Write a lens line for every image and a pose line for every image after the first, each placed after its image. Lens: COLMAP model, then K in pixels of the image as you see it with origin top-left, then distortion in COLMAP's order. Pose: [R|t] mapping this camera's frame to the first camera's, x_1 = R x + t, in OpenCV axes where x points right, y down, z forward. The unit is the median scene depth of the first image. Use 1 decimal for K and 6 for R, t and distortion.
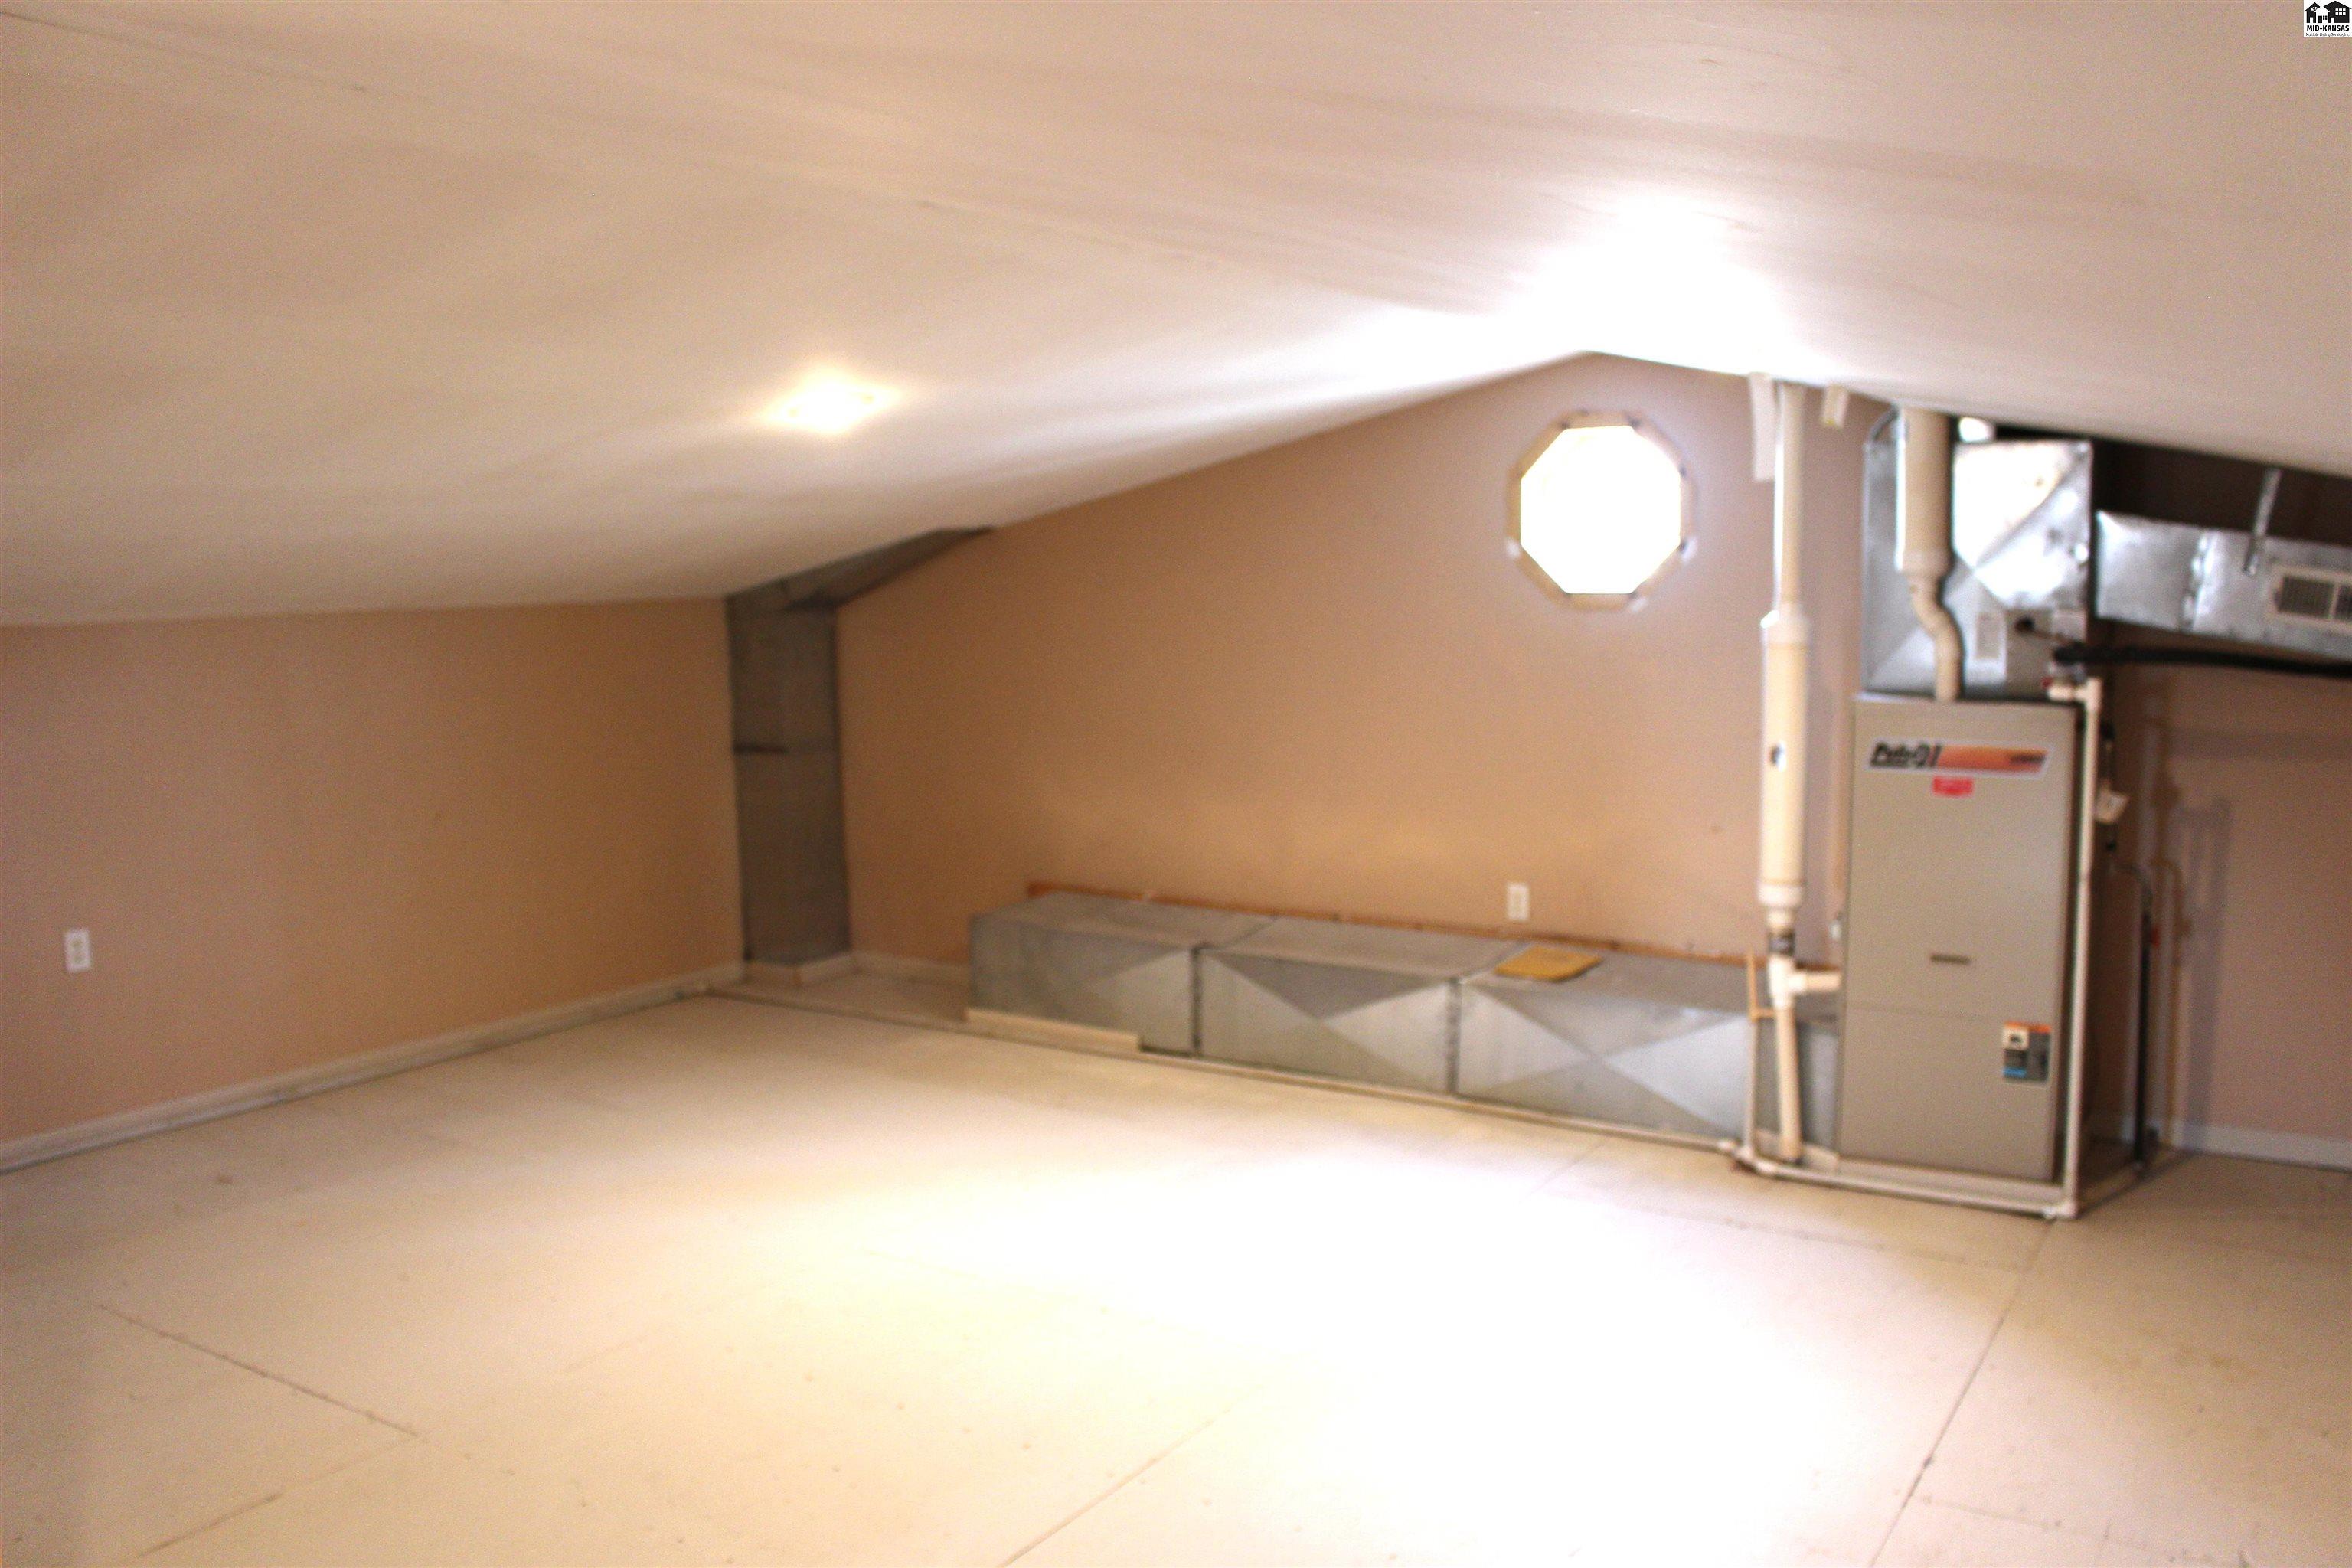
lens RADIAL K [[1960.8, 0, 1177.8], [0, 1960.8, 800.4], [0, 0, 1]] dist [-0.126352, 0.032203]
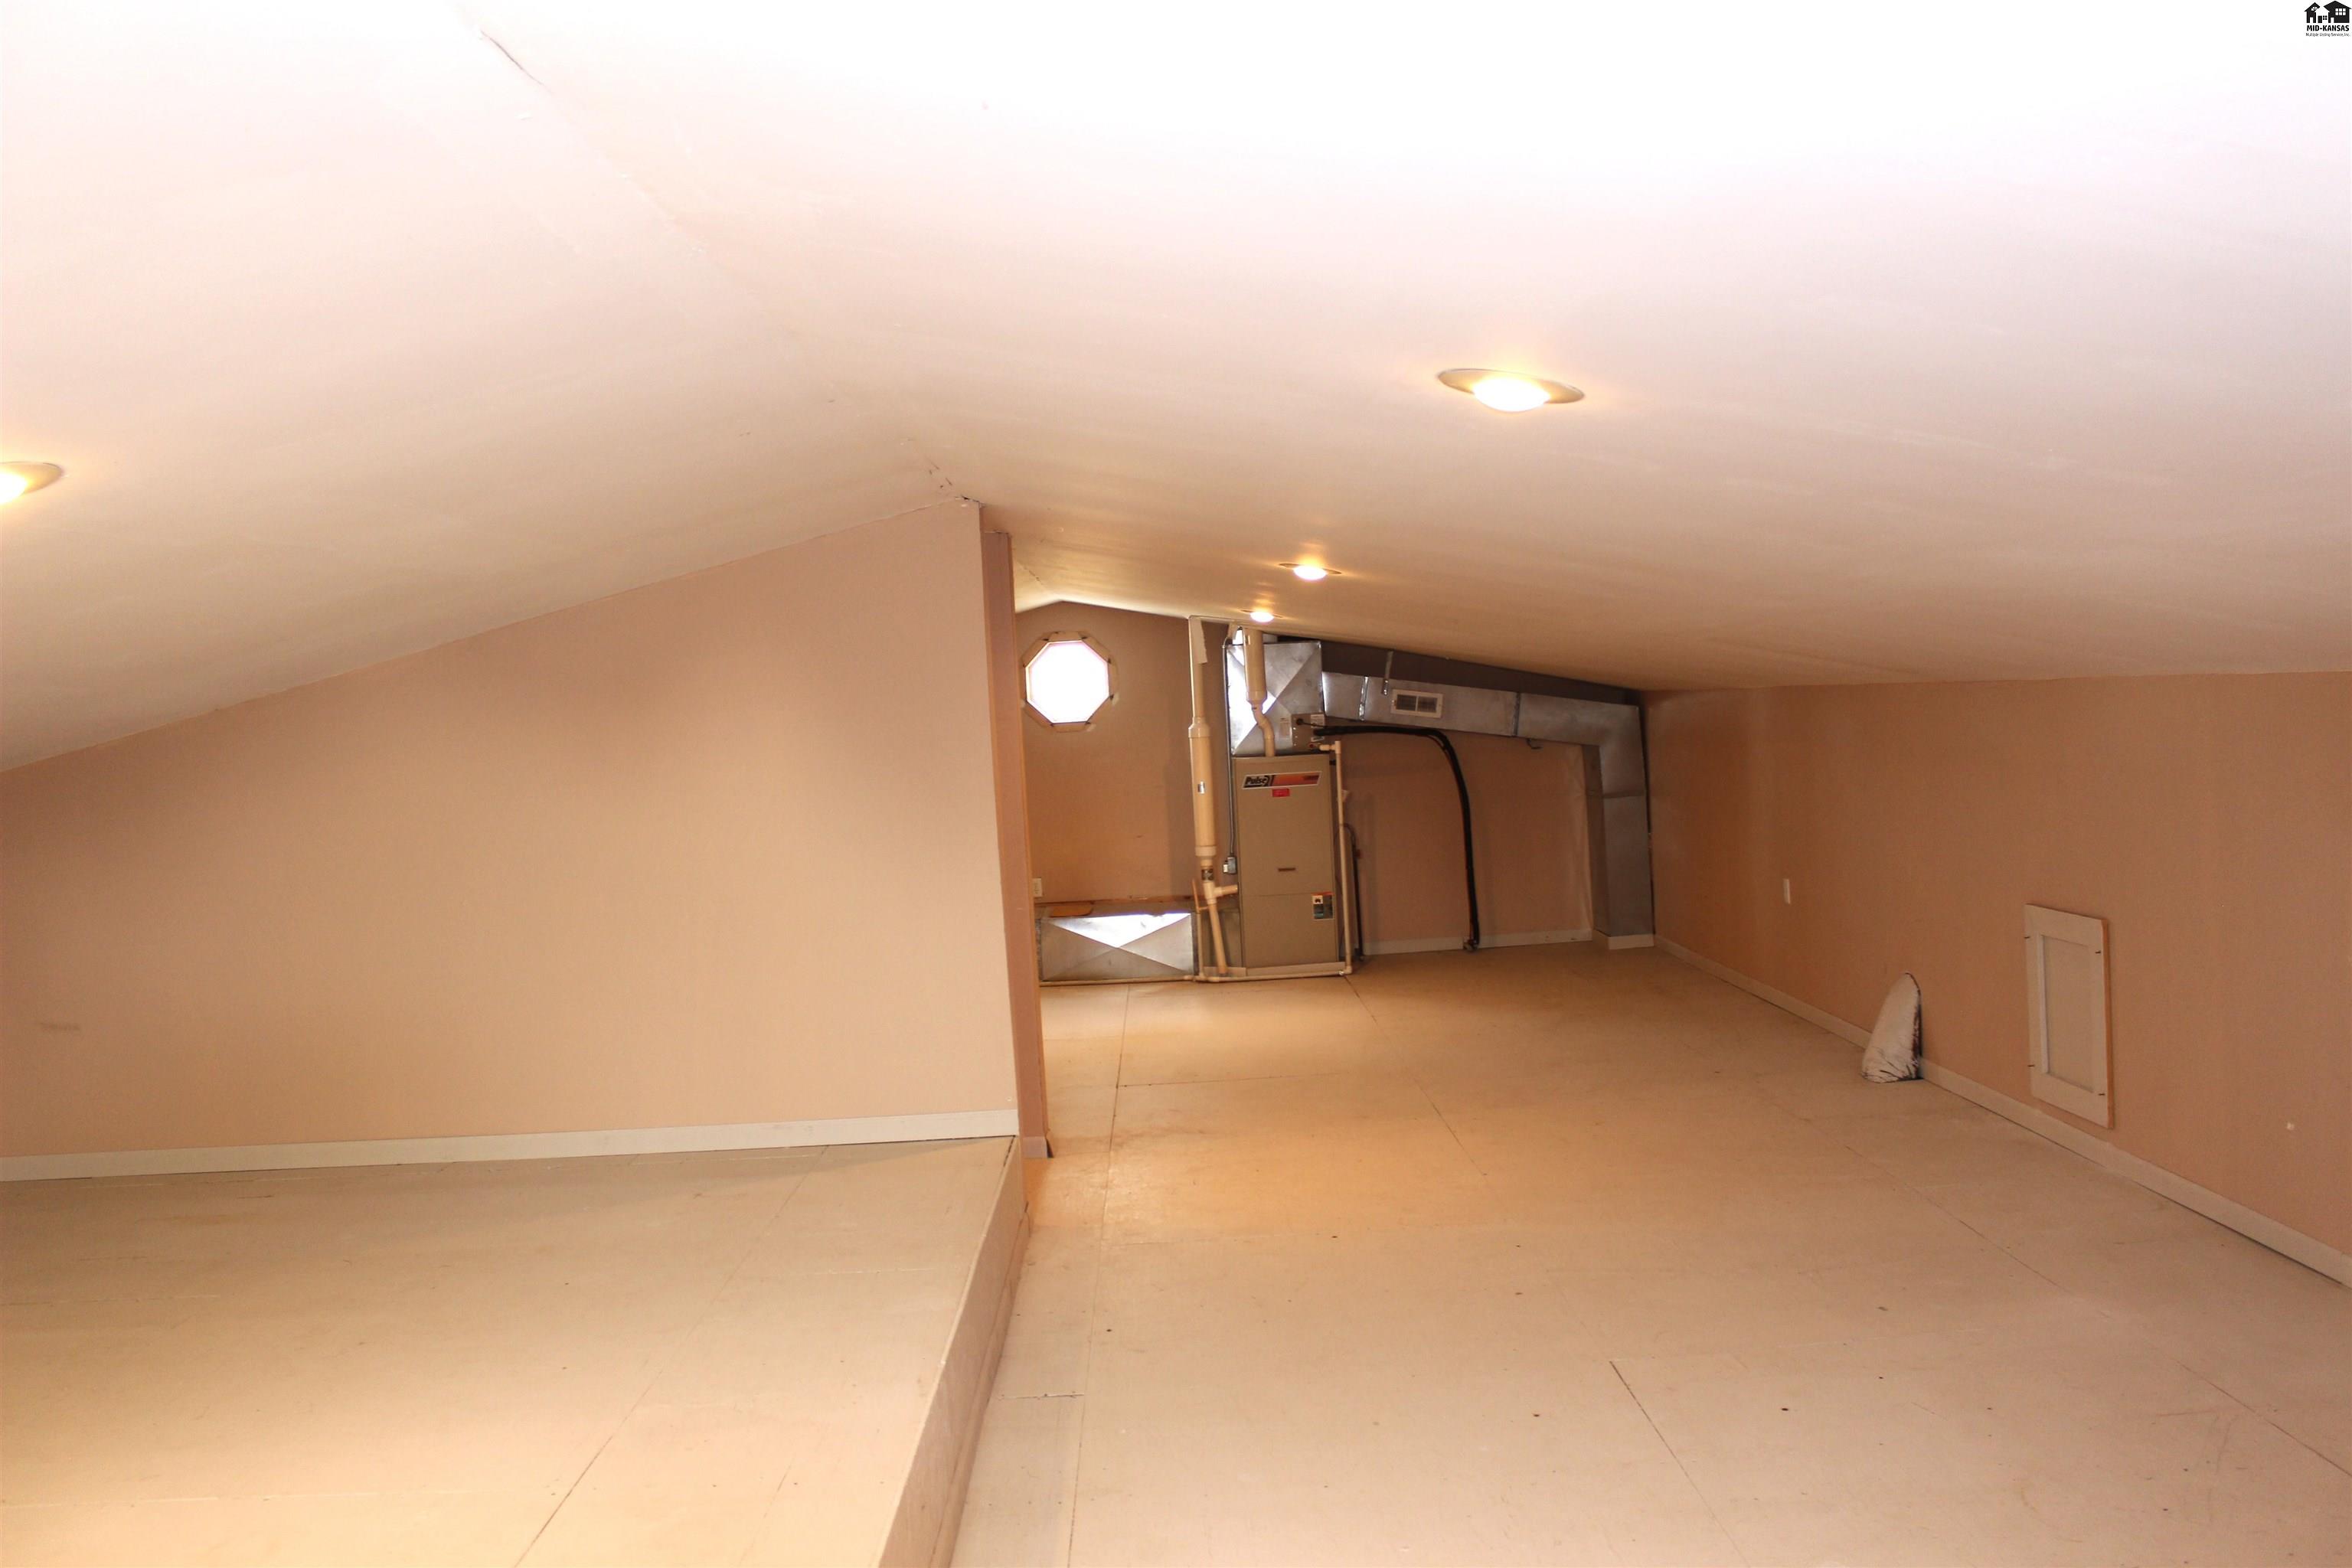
lens RADIAL K [[1960.8, 0, 1175.1], [0, 1960.8, 776.6], [0, 0, 1]] dist [-0.126352, 0.032203]
pose [[0.837789, -0.057014, 0.543009, -0.970792], [0.111433, 0.991455, -0.067827, 0.117989], [-0.534502, 0.117334, 0.836983, -0.890326]]
